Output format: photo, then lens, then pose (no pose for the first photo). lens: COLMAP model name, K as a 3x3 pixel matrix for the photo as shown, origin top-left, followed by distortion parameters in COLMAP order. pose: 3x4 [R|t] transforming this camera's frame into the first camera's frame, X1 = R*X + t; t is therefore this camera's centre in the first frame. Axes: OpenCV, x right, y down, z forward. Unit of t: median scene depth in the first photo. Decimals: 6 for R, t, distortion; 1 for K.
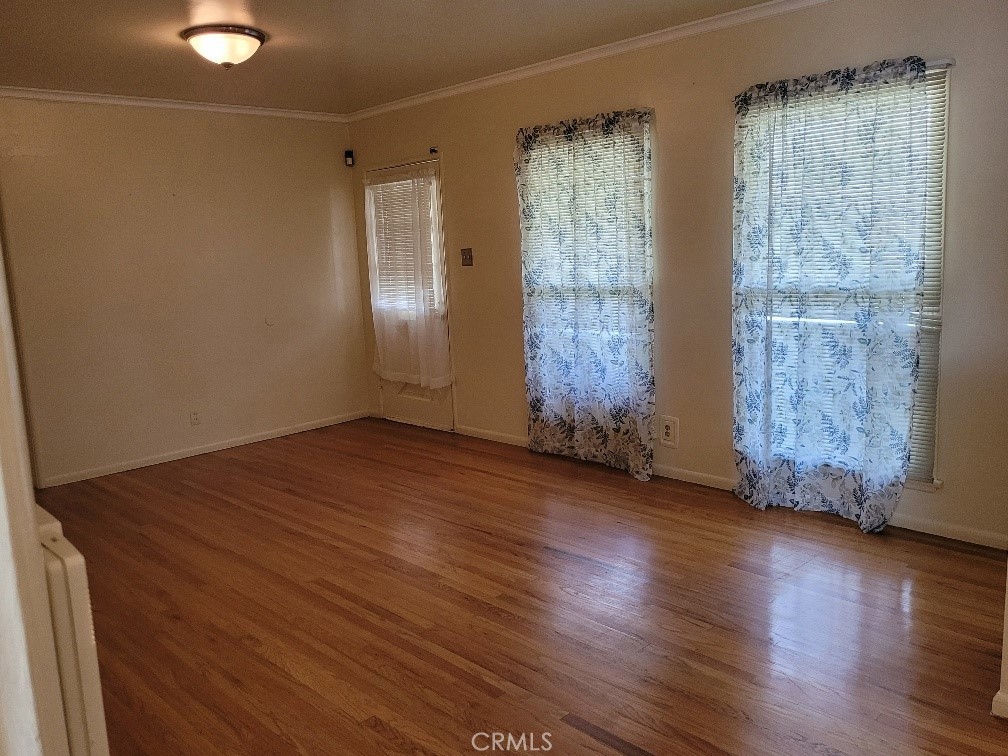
lens RADIAL K [[828.7, 0, 501.7], [0, 828.7, 374.6], [0, 0, 1]] dist [0.085881, -0.048818]
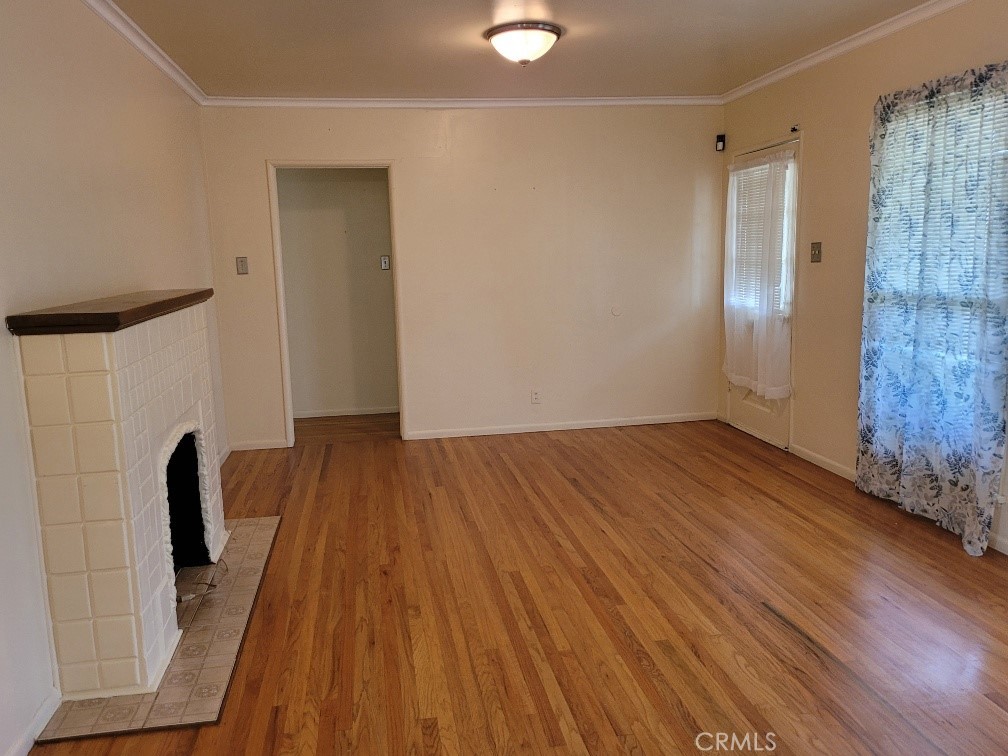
lens RADIAL K [[828.7, 0, 500.5], [0, 828.7, 383.6], [0, 0, 1]] dist [0.085881, -0.048818]
pose [[0.822585, 0.117133, -0.556447, 0.222329], [-0.101457, 0.993085, 0.059064, -0.028831], [0.559518, 0.007871, 0.828781, 0.114311]]
